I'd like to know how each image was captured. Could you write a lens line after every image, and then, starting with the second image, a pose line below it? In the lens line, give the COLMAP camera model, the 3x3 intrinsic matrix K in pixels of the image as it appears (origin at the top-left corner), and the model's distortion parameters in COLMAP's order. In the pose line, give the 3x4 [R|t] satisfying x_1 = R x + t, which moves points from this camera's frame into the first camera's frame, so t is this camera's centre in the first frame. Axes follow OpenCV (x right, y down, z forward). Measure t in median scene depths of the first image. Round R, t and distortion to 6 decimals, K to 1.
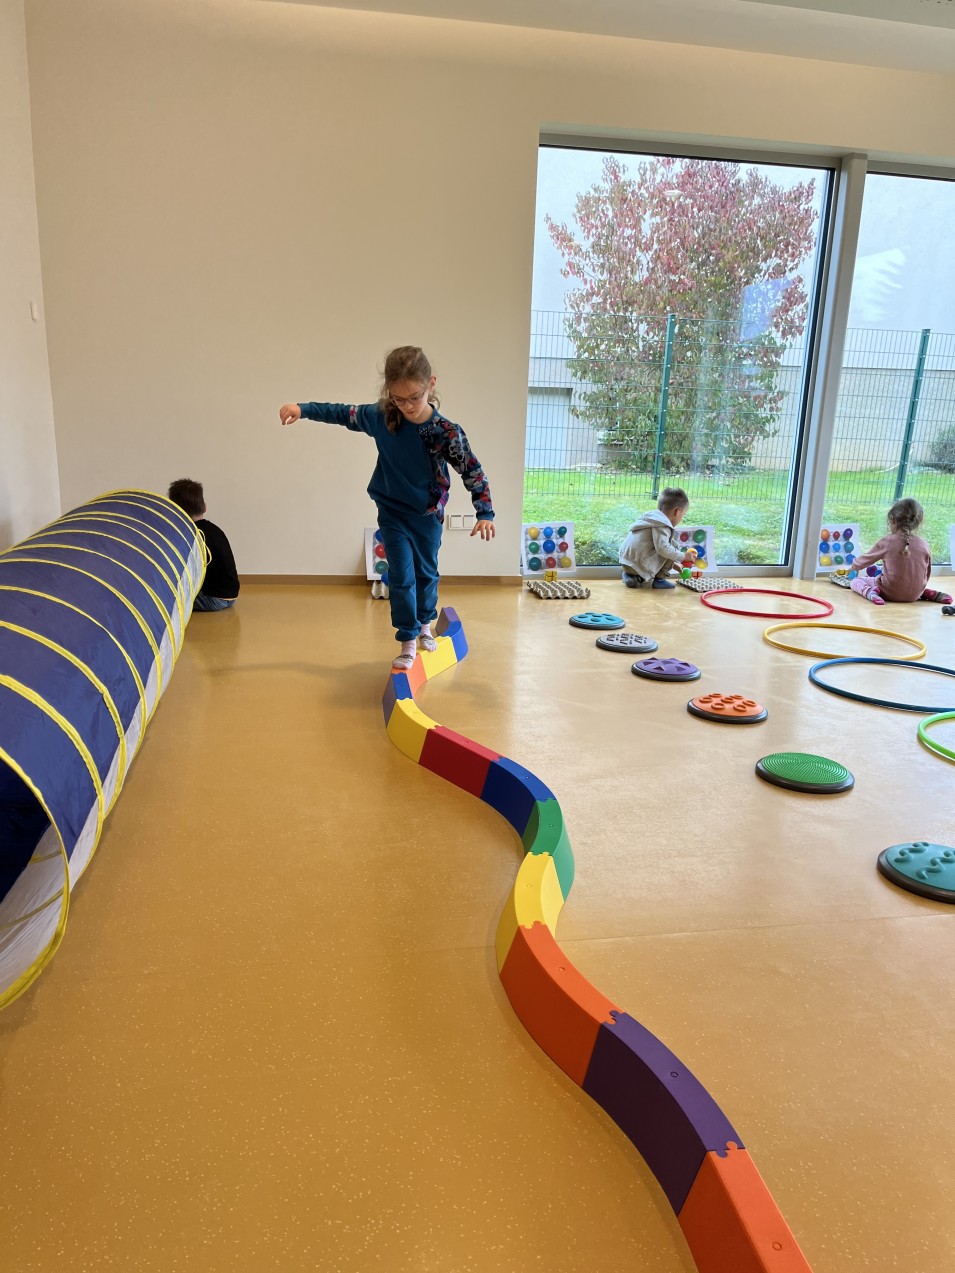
lens RADIAL K [[981.9, 0, 477.6], [0, 981.9, 637.4], [0, 0, 1]] dist [0.072820, -0.001482]
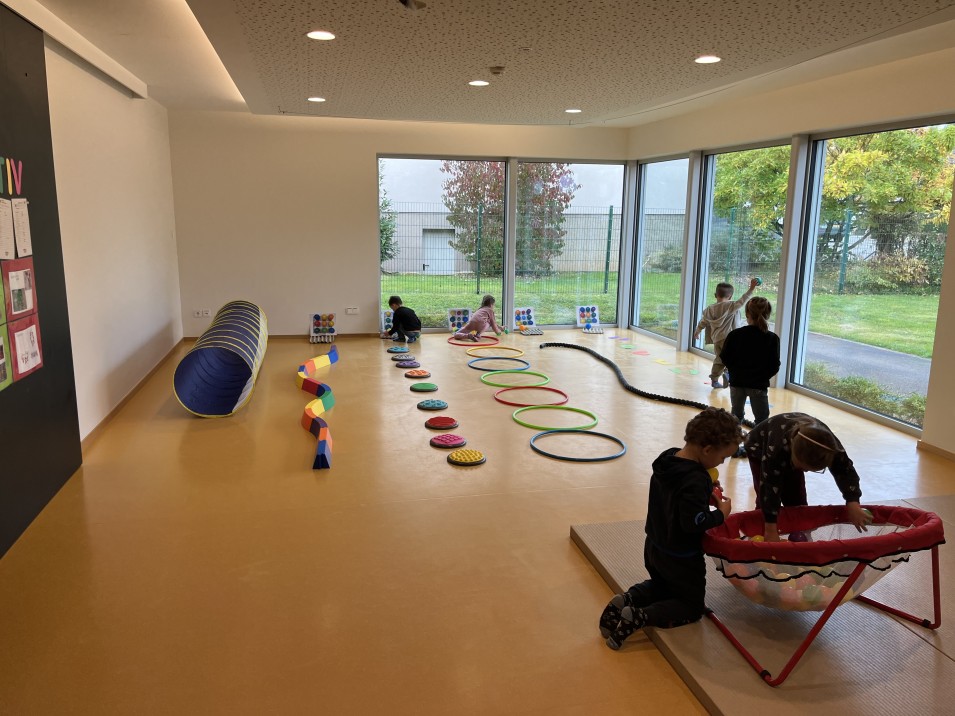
lens RADIAL K [[736.6, 0, 476.3], [0, 736.6, 359.8], [0, 0, 1]] dist [0.072820, -0.001482]
pose [[0.999560, -0.024654, 0.016470, 0.222007], [0.025126, 0.999260, -0.029109, 0.052912], [-0.015740, 0.029510, 0.999441, -0.692090]]
